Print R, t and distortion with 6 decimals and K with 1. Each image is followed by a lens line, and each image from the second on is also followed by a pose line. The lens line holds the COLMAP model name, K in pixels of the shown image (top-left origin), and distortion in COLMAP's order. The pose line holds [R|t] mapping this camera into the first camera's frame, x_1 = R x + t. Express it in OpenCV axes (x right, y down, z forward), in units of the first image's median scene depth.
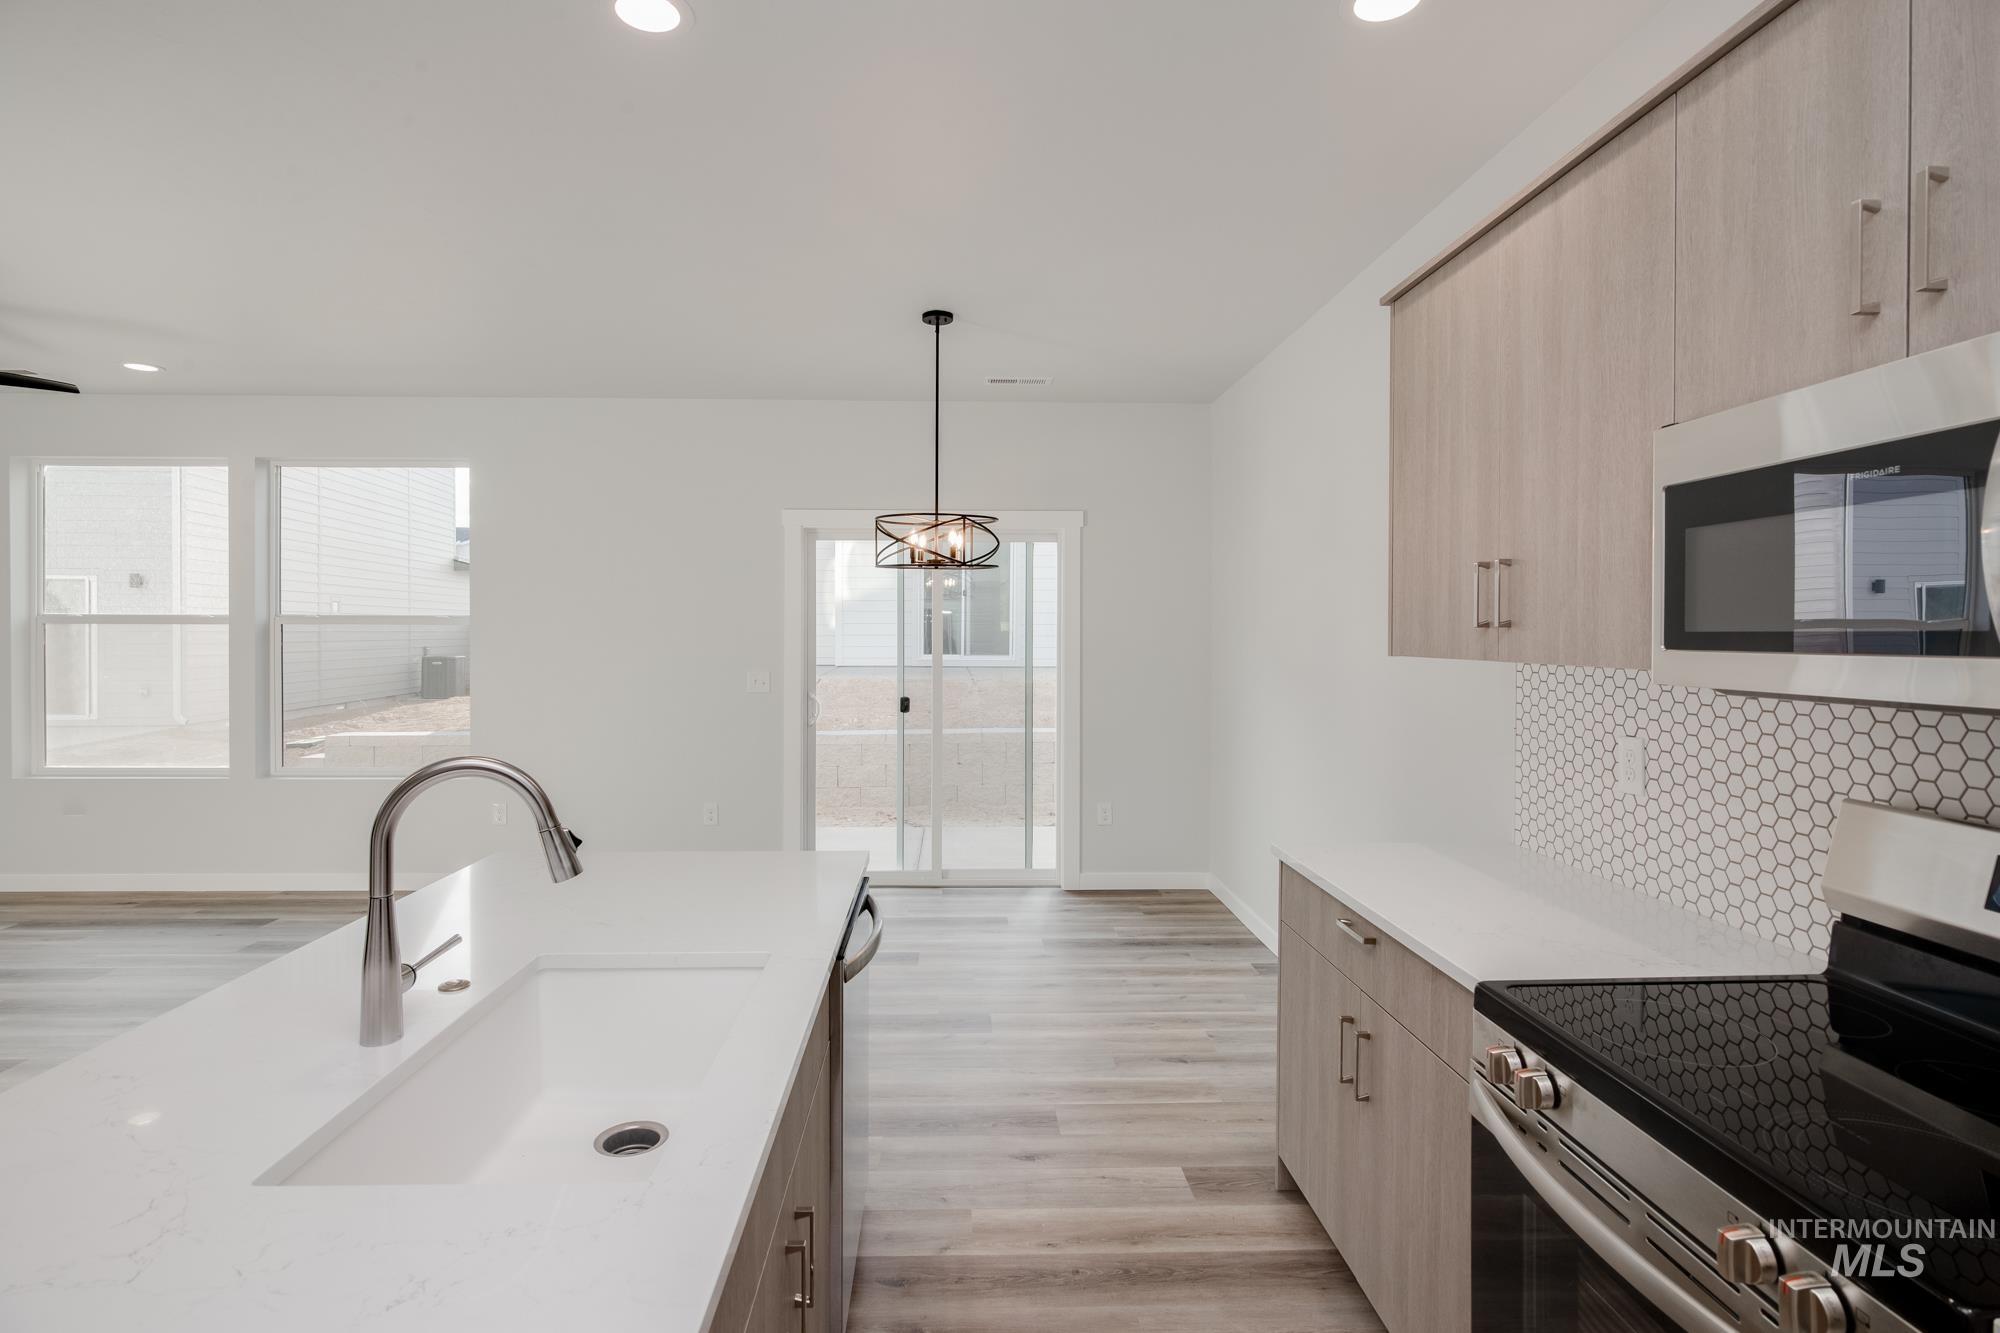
lens RADIAL K [[984.1, 0, 1027.5], [0, 984.1, 641.4], [0, 0, 1]] dist [0.000136, 0.000419]
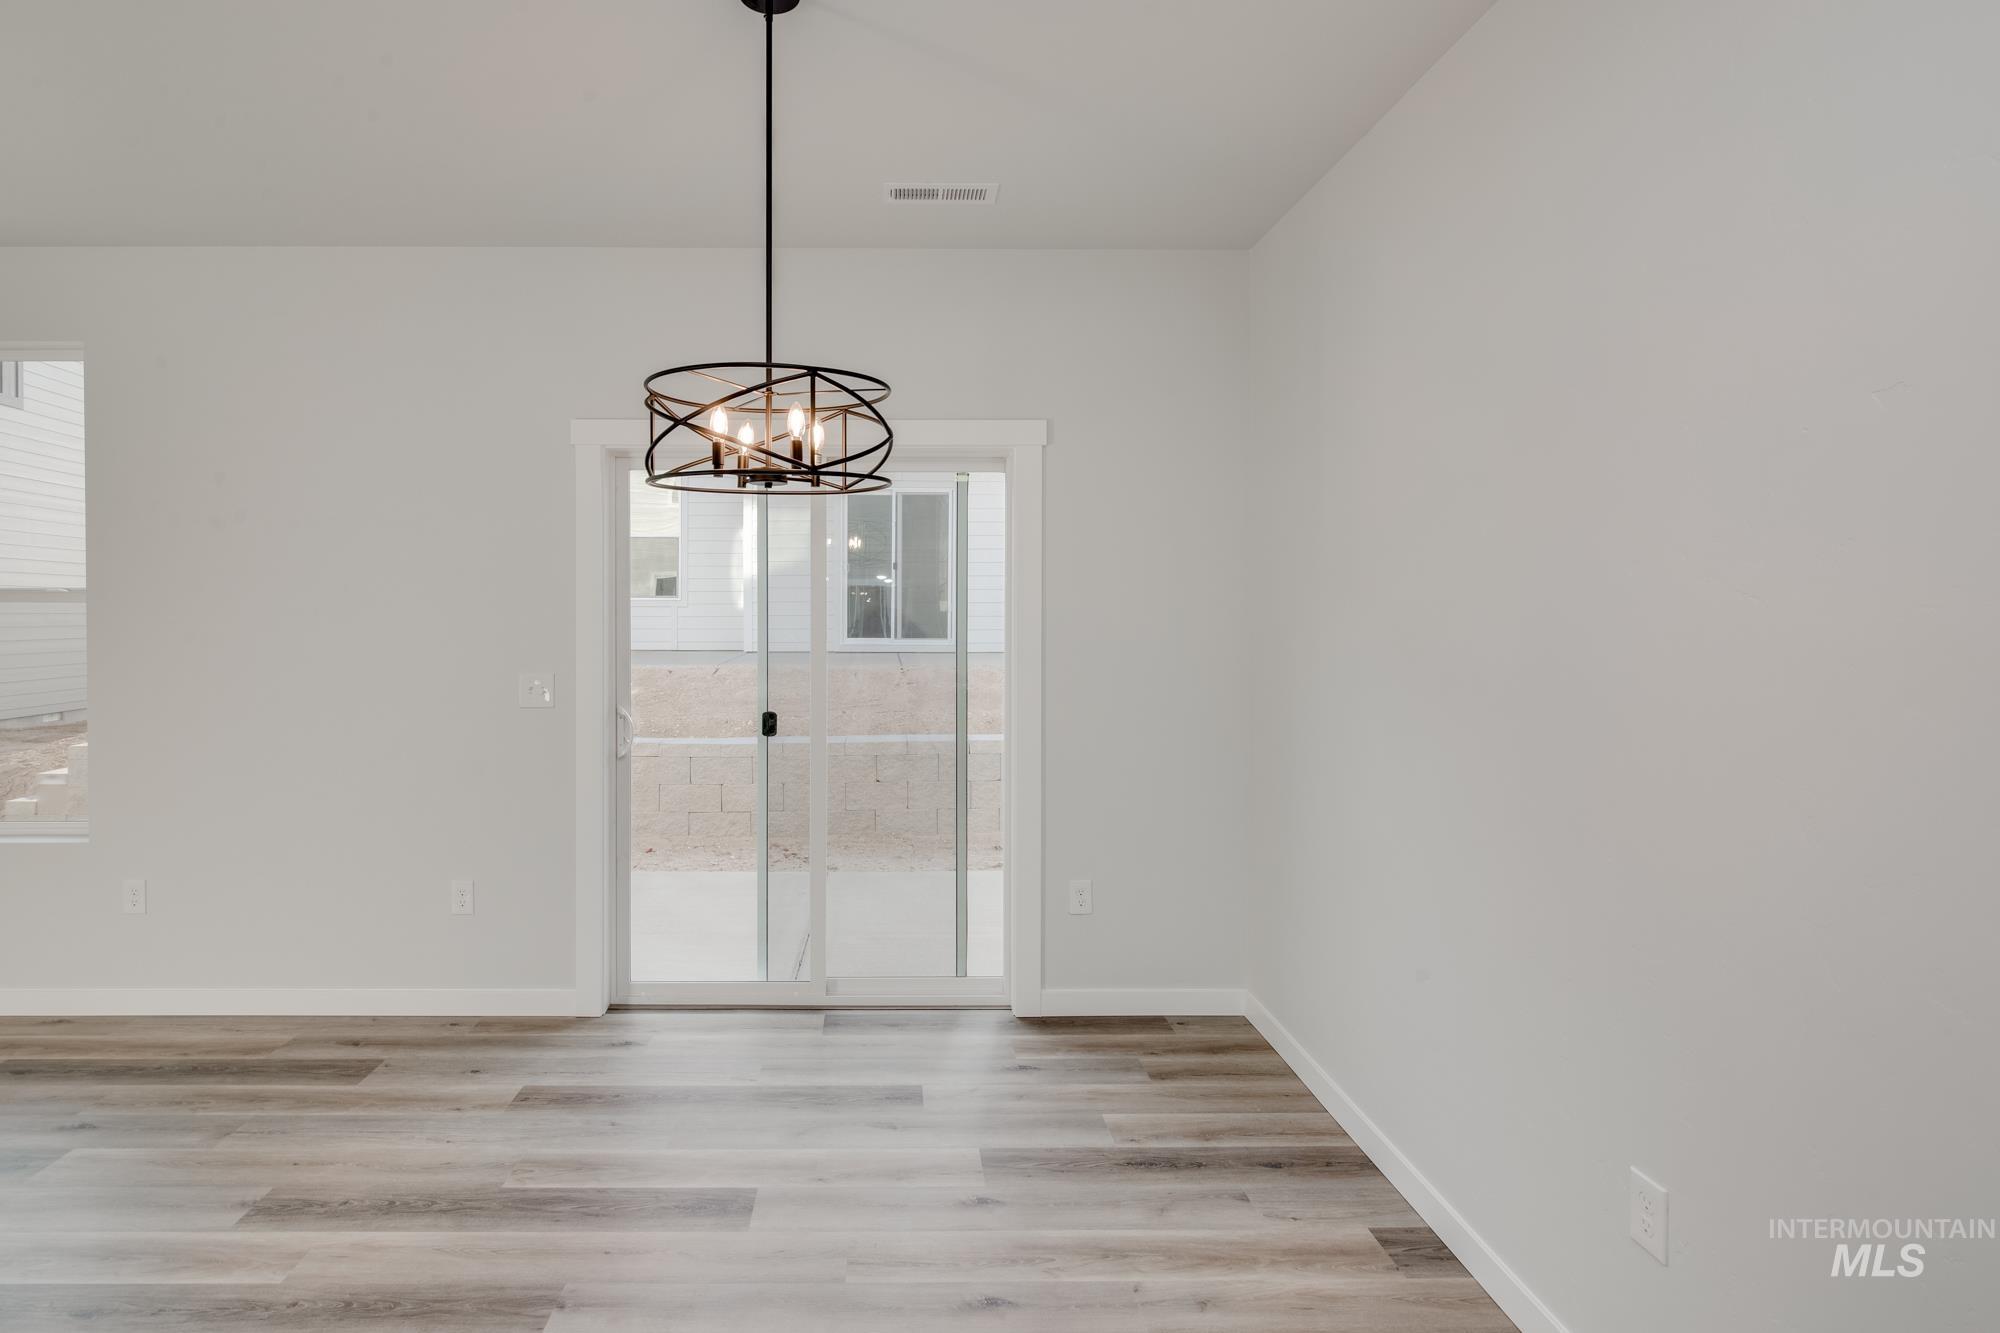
lens RADIAL K [[984.1, 0, 936.6], [0, 984.1, 630.3], [0, 0, 1]] dist [0.000136, 0.000419]
pose [[0.999467, 0.000123, -0.032650, 0.013975], [0.000157, 0.999963, 0.008546, -0.006276], [0.032650, -0.008547, 0.999430, 0.773278]]
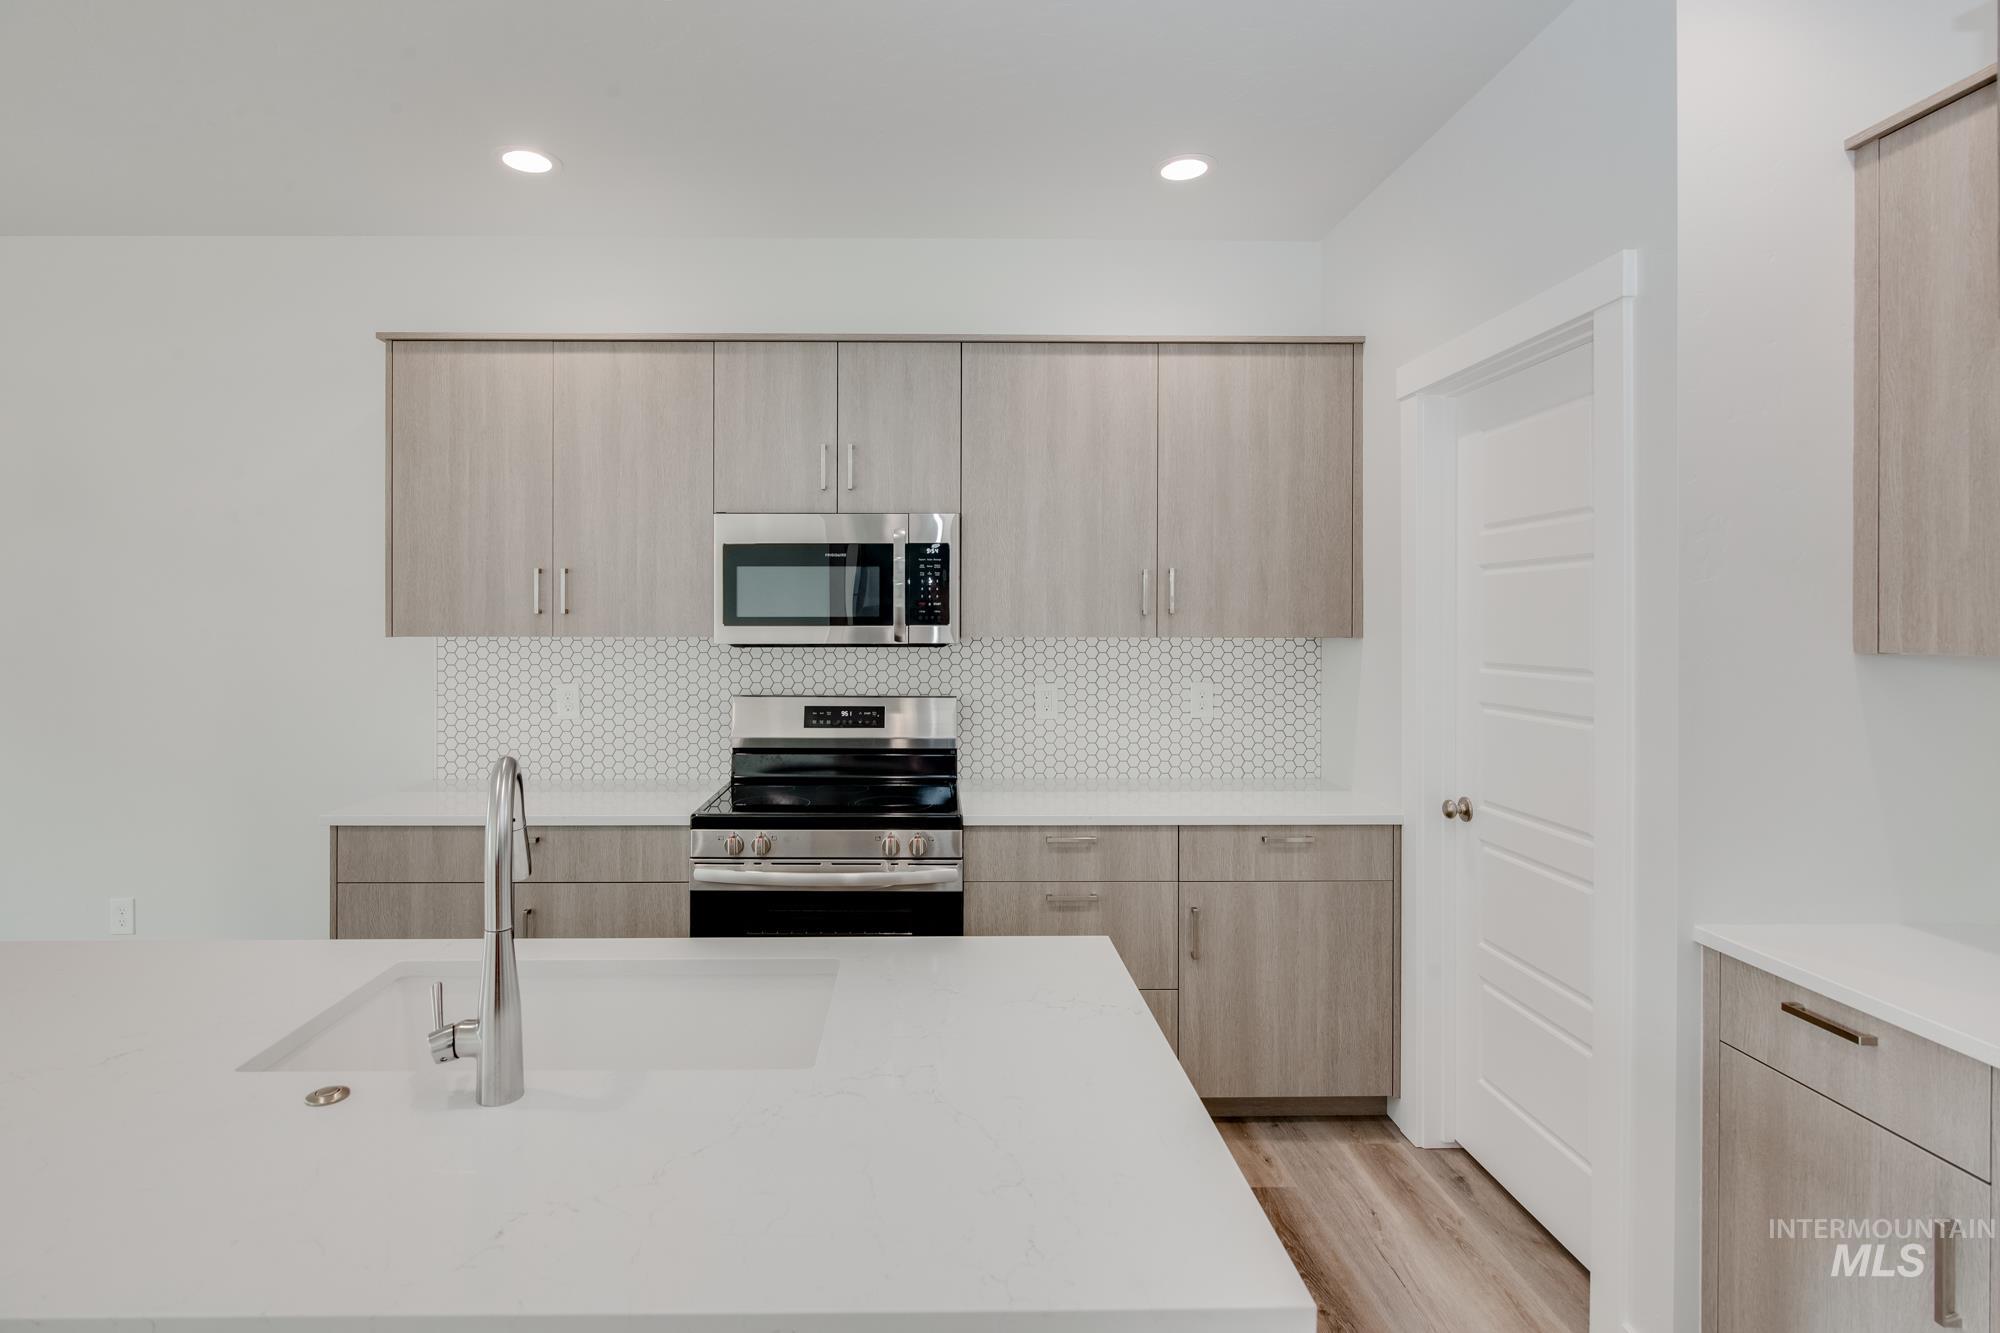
lens RADIAL K [[984.1, 0, 904.3], [0, 984.1, 619.6], [0, 0, 1]] dist [0.000136, 0.000419]
pose [[0.053016, -0.006063, 0.998575, -0.786991], [0.008164, 0.999951, 0.005638, -0.008025], [-0.998560, 0.007853, 0.053063, 0.317535]]
